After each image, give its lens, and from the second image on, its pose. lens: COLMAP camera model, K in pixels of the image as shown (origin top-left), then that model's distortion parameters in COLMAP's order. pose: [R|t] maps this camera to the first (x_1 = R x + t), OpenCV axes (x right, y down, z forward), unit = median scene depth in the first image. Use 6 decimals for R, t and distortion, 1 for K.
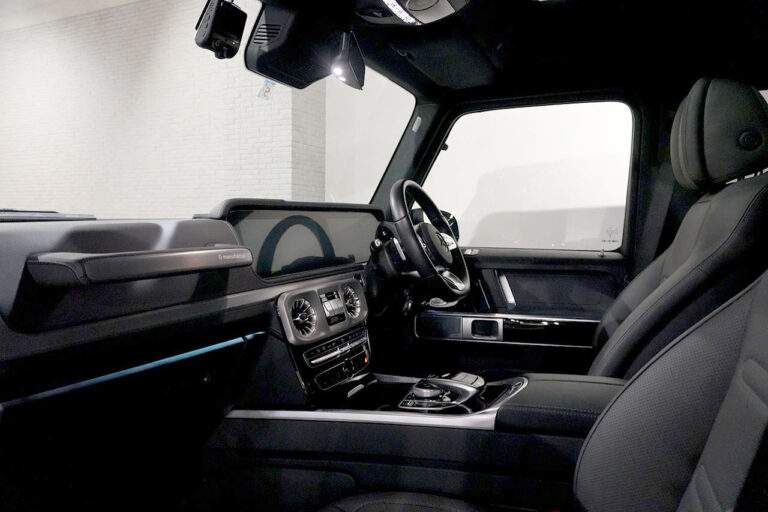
lens RADIAL K [[529.3, 0, 384.5], [0, 529.3, 255.9], [0, 0, 1]] dist [-0.025216, 0.008135]
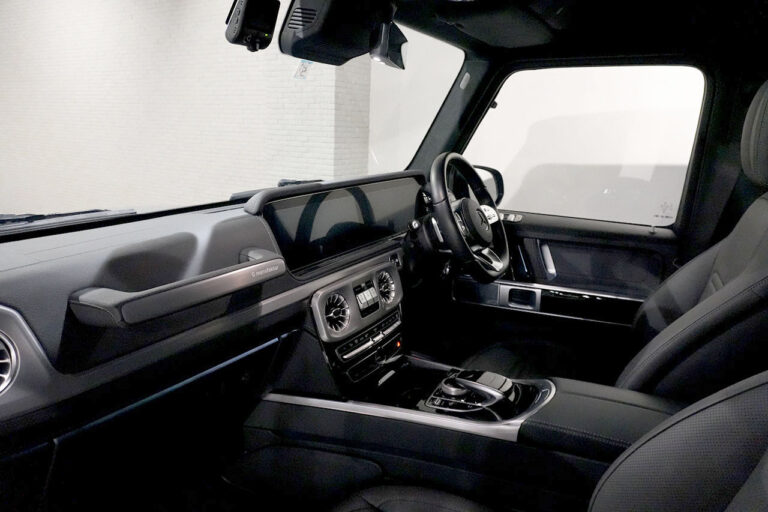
lens RADIAL K [[529.3, 0, 383.2], [0, 529.3, 256.2], [0, 0, 1]] dist [-0.025216, 0.008135]
pose [[0.995363, 0.043888, -0.085597, 0.015603], [-0.028406, 0.984276, 0.174340, -0.147046], [0.091902, -0.171100, 0.980958, 0.021979]]
